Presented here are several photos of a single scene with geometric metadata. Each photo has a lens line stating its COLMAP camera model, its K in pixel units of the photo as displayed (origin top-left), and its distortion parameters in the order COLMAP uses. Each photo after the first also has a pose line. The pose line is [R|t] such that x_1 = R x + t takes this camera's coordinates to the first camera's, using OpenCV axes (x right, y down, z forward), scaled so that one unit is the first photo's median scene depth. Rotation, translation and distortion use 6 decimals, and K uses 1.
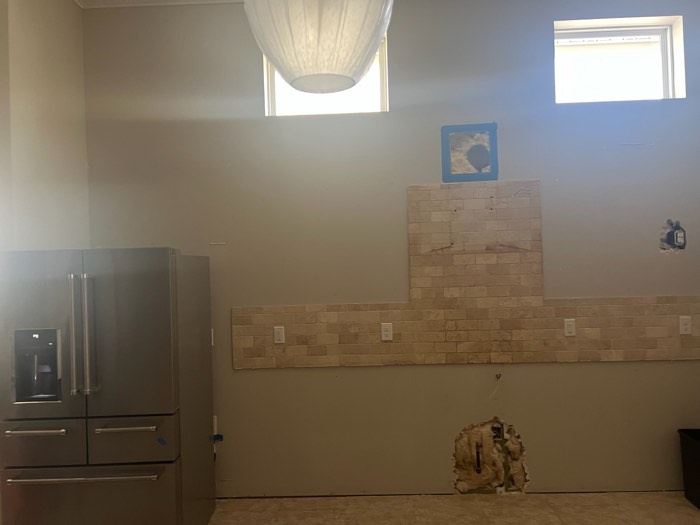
lens RADIAL K [[518.0, 0, 346.3], [0, 518.0, 274.8], [0, 0, 1]] dist [0.037597, -0.050001]
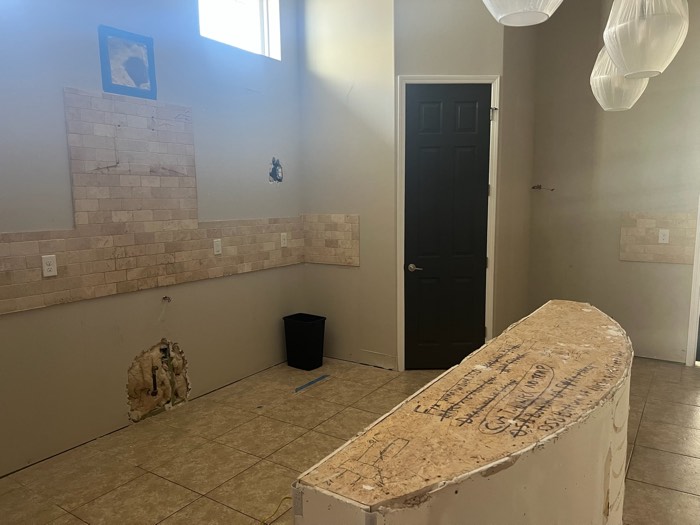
lens RADIAL K [[518.0, 0, 346.3], [0, 518.0, 274.8], [0, 0, 1]] dist [0.037597, -0.050001]
pose [[0.523641, -0.102410, 0.845762, -0.379887], [0.002052, 0.992897, 0.118955, 0.027433], [-0.851937, -0.060554, 0.520132, 0.168800]]
